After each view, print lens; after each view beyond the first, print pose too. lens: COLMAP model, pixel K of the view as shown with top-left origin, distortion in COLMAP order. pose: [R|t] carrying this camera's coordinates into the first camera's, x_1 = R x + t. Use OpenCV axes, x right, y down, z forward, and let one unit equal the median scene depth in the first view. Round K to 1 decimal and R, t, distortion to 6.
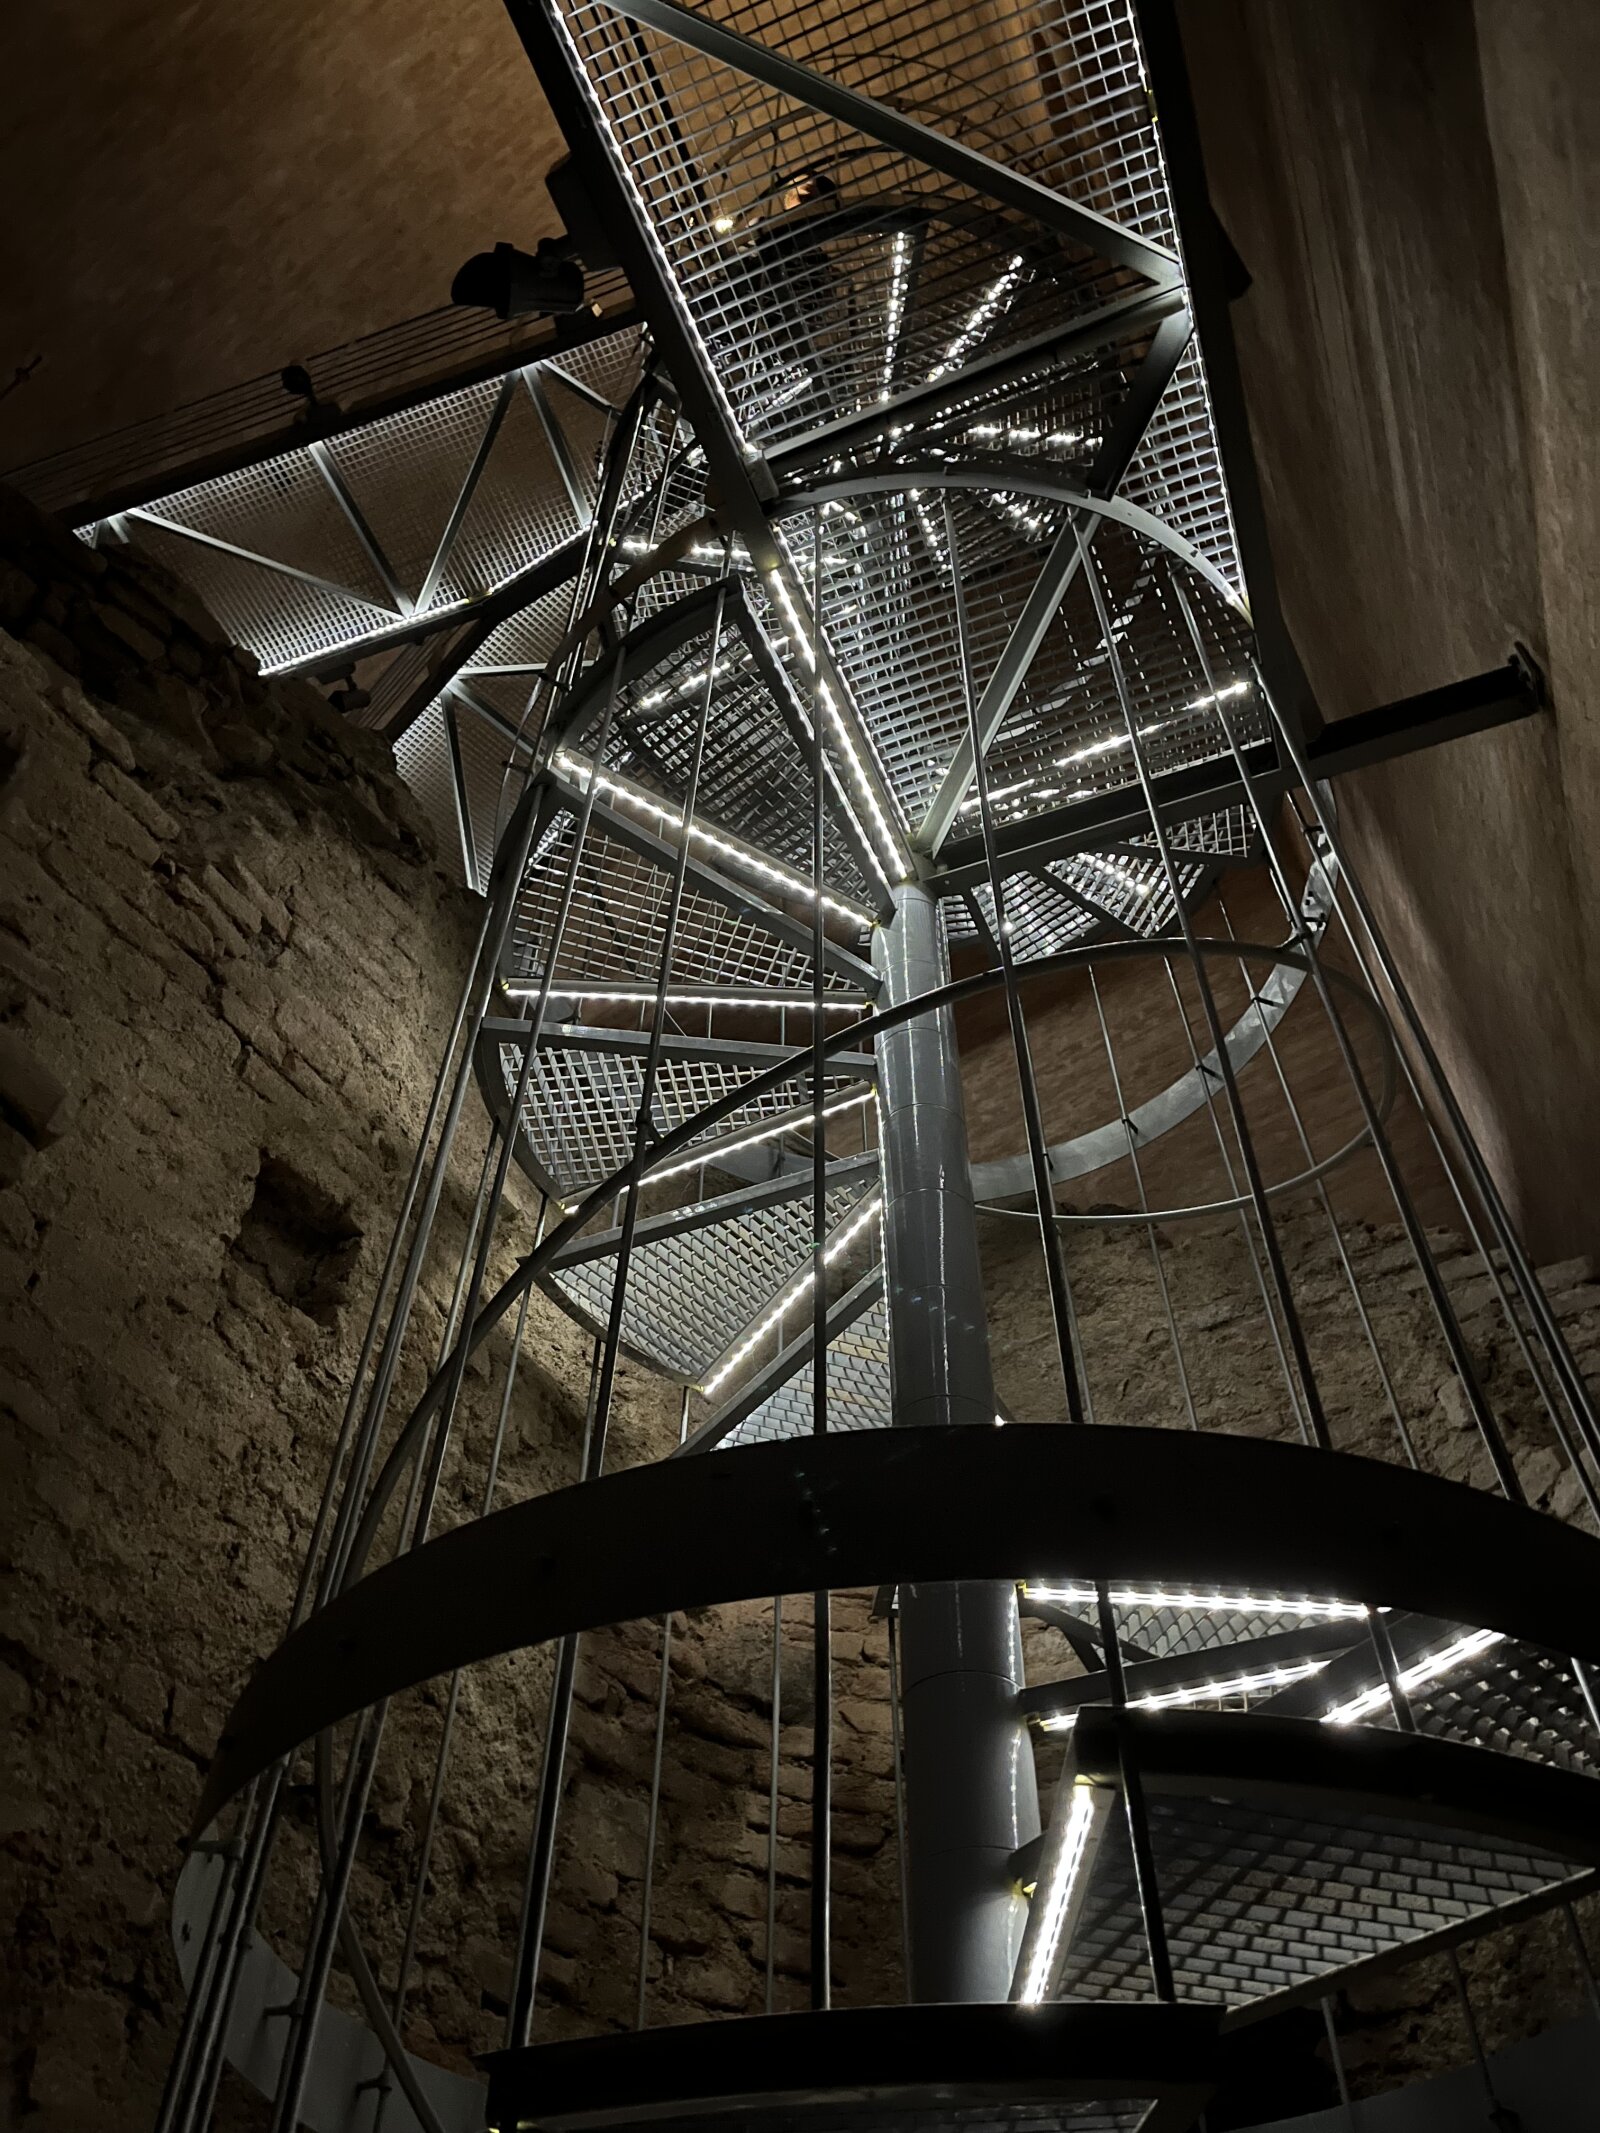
lens RADIAL K [[1597.4, 0, 800.0], [0, 1597.4, 1066.5], [0, 0, 1]] dist [0.000682, 0.000356]
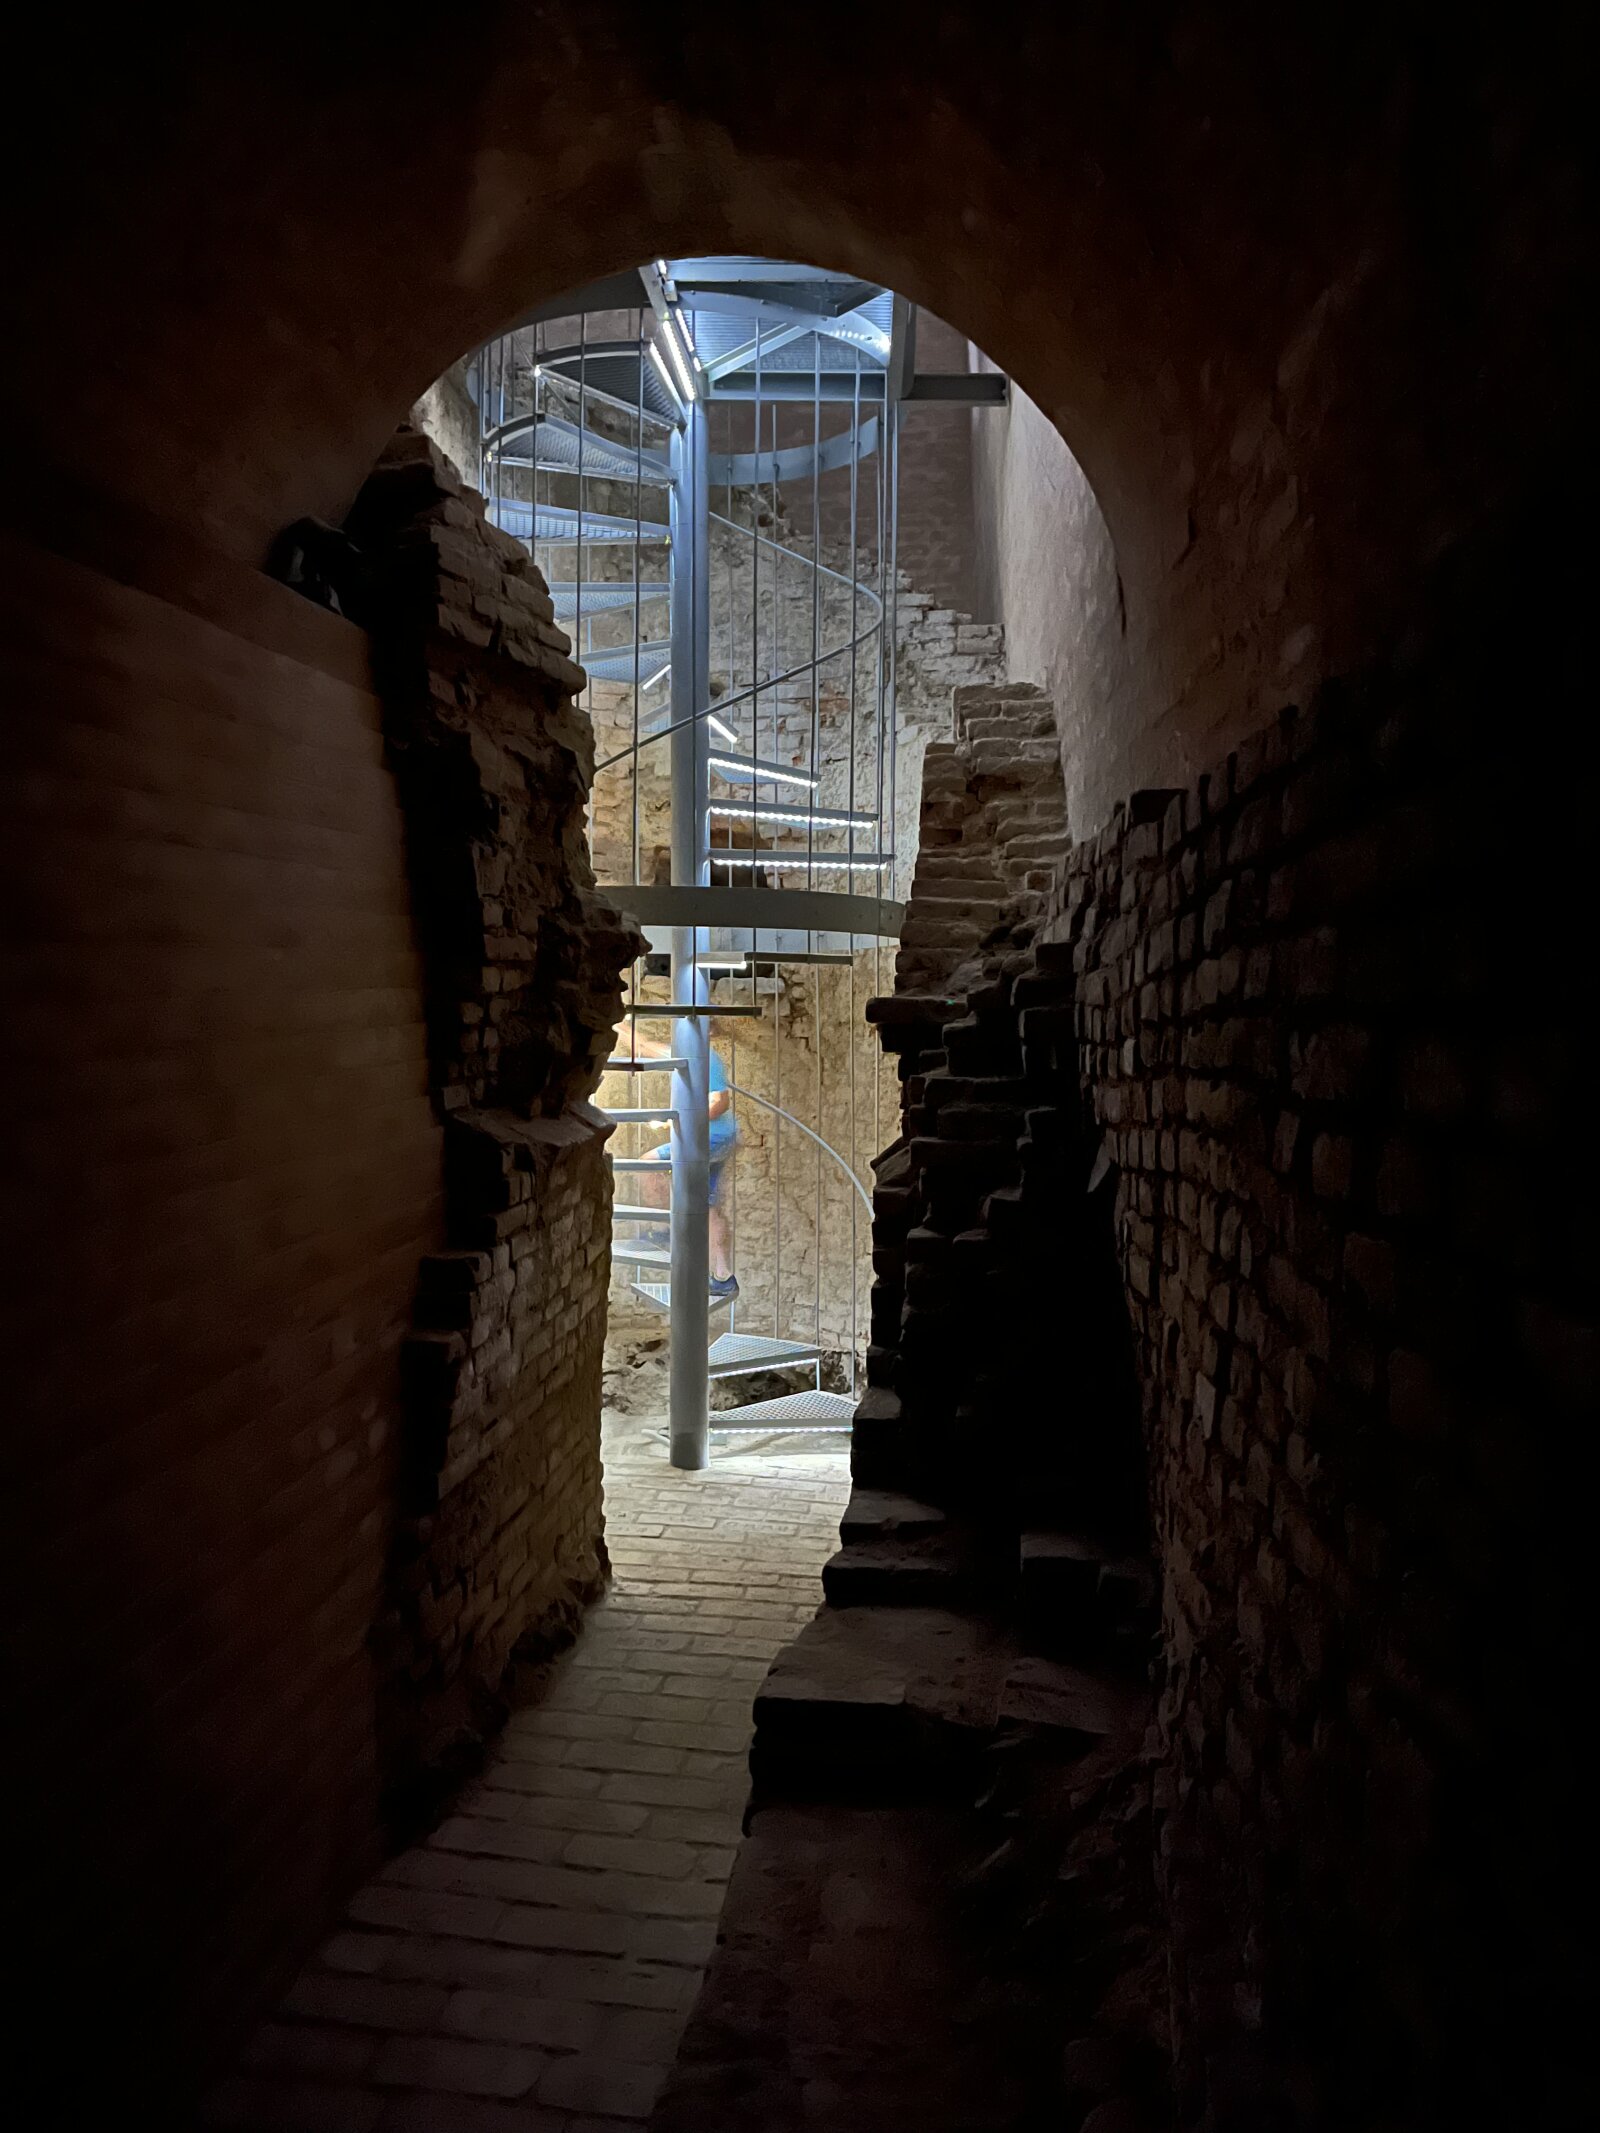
lens RADIAL K [[1597.4, 0, 800.0], [0, 1597.4, 1066.5], [0, 0, 1]] dist [0.000682, 0.000356]
pose [[0.953543, 0.002417, 0.301249, -0.405070], [-0.228315, 0.658182, 0.717404, -1.038120], [-0.196542, -0.752855, 0.628157, -0.881213]]
